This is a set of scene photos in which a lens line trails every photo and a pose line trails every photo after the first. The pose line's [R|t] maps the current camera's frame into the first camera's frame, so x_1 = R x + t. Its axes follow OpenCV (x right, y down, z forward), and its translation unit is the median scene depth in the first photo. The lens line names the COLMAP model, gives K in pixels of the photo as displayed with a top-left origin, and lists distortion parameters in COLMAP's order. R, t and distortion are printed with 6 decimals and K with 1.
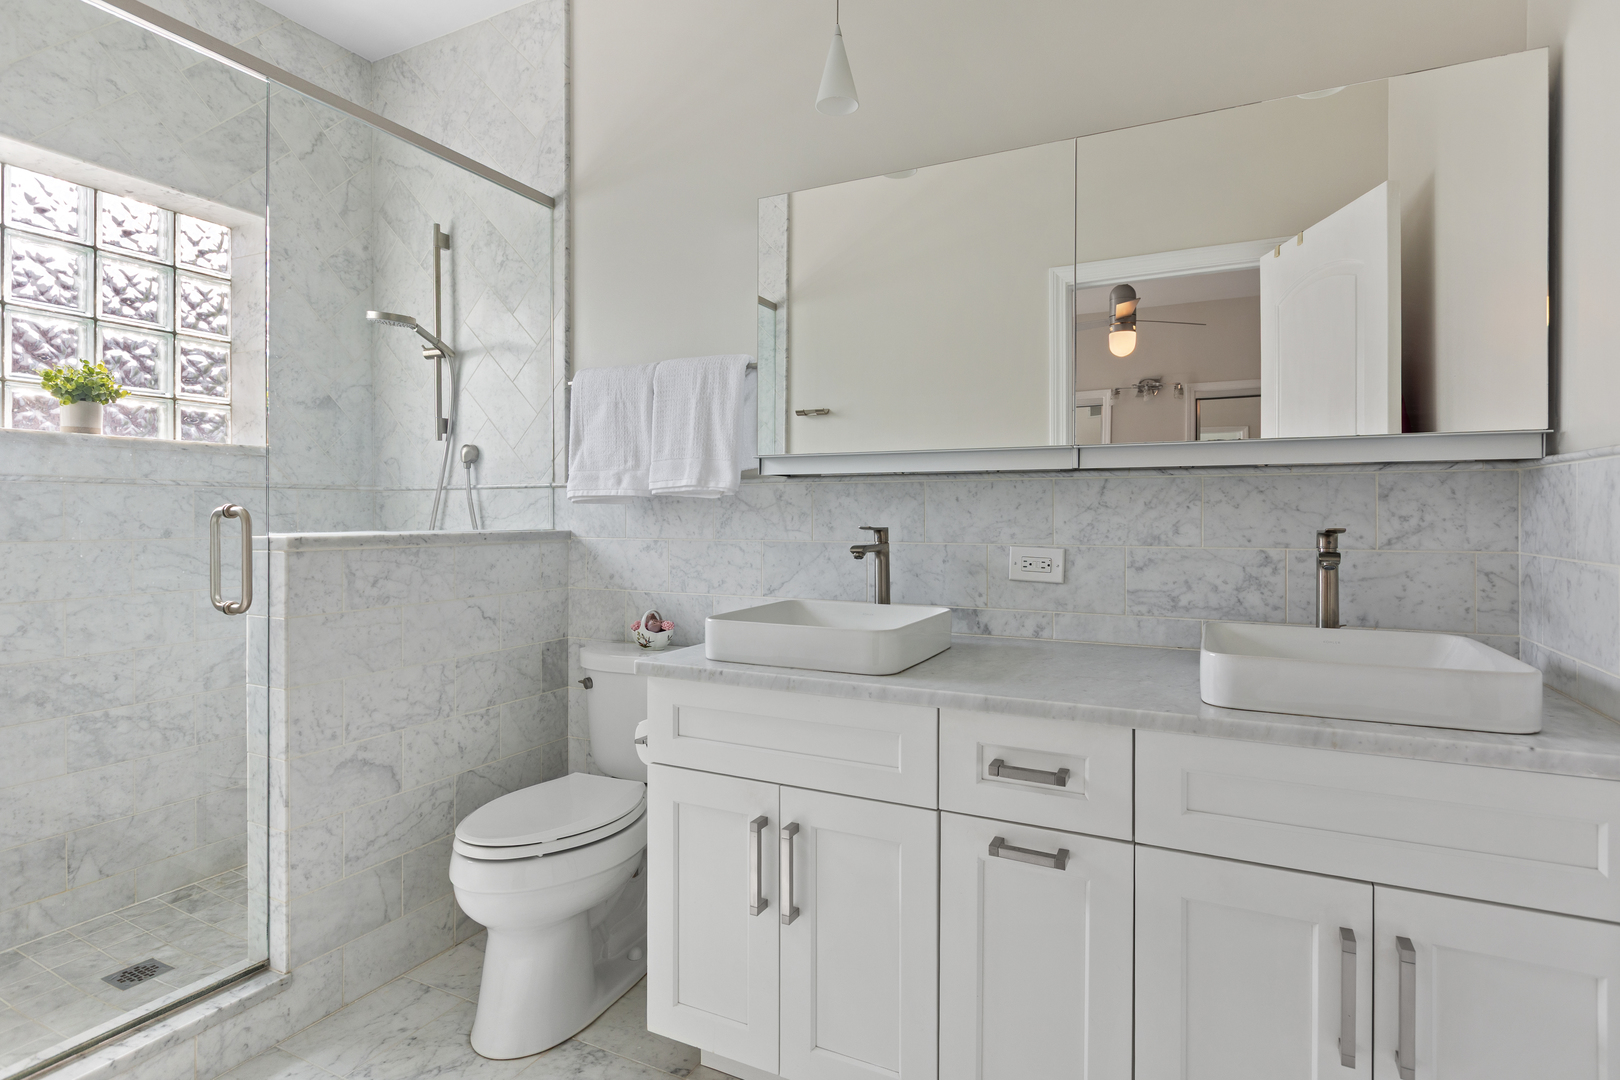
lens RADIAL K [[823.5, 0, 810.1], [0, 823.5, 513.3], [0, 0, 1]] dist [-0.000408, -0.000034]
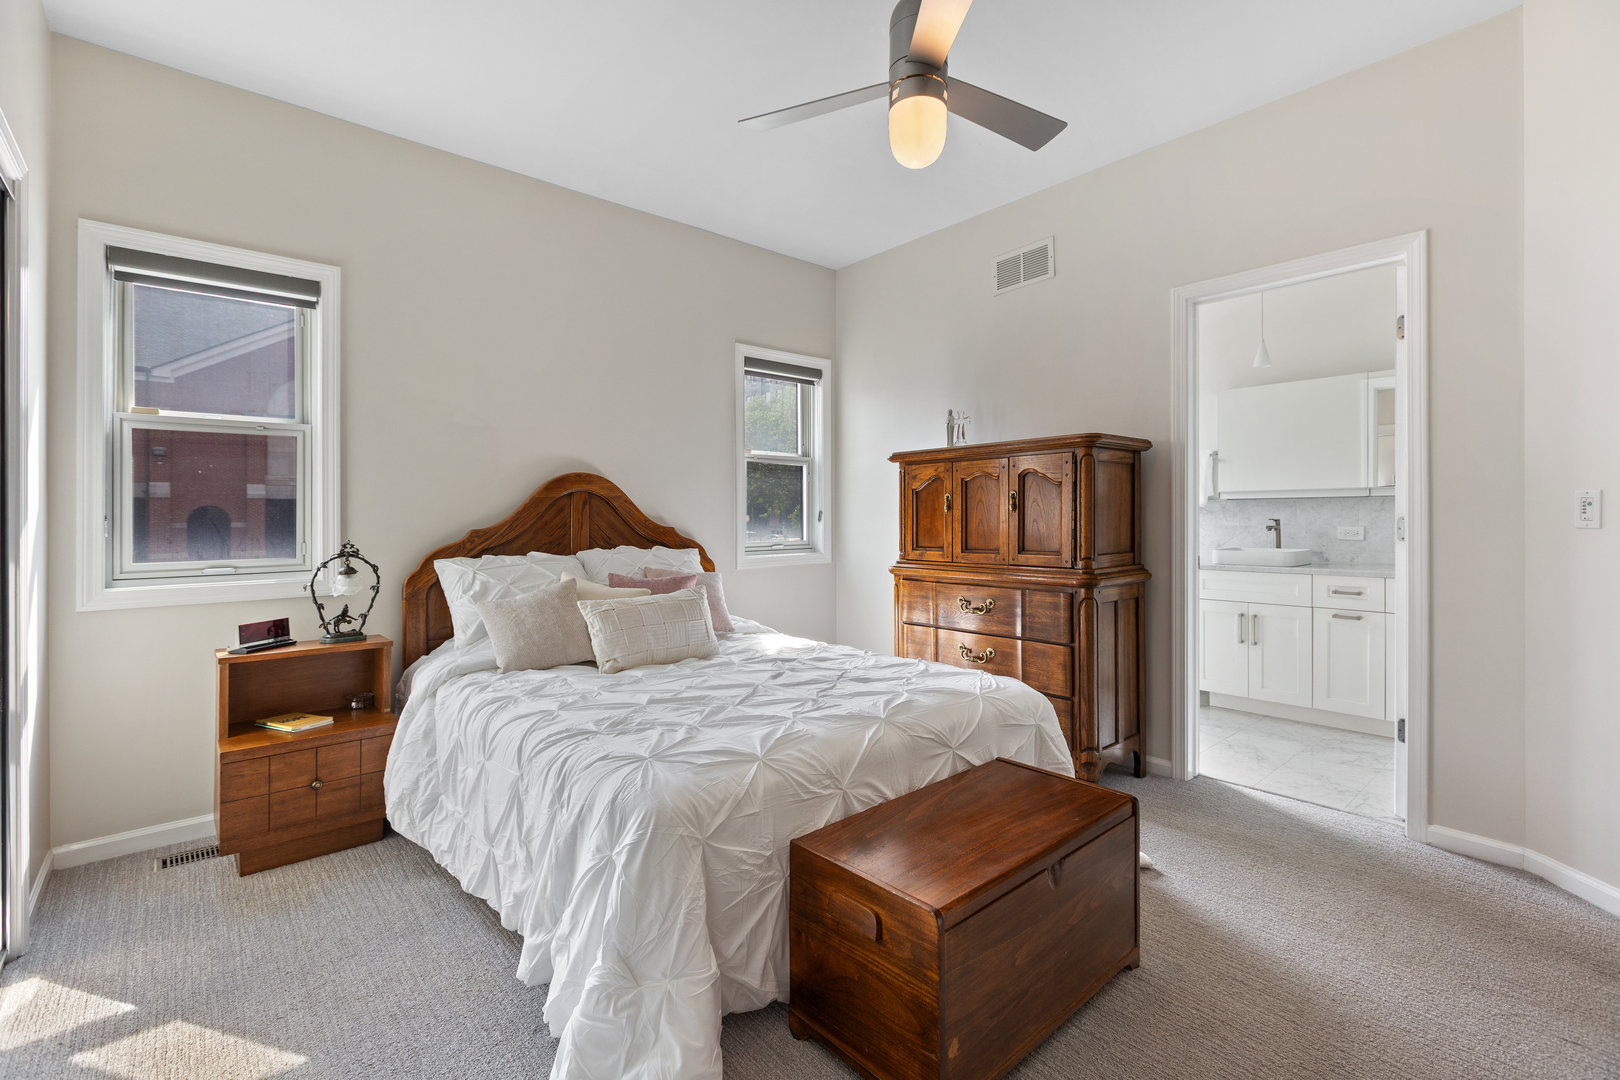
lens RADIAL K [[715.6, 0, 806.5], [0, 715.6, 518.1], [0, 0, 1]] dist [0.000057, -0.000503]
pose [[0.923810, -0.008166, -0.382763, -0.434417], [0.008224, 0.999965, -0.001486, 0.005476], [0.382762, -0.001775, 0.923845, -1.693795]]
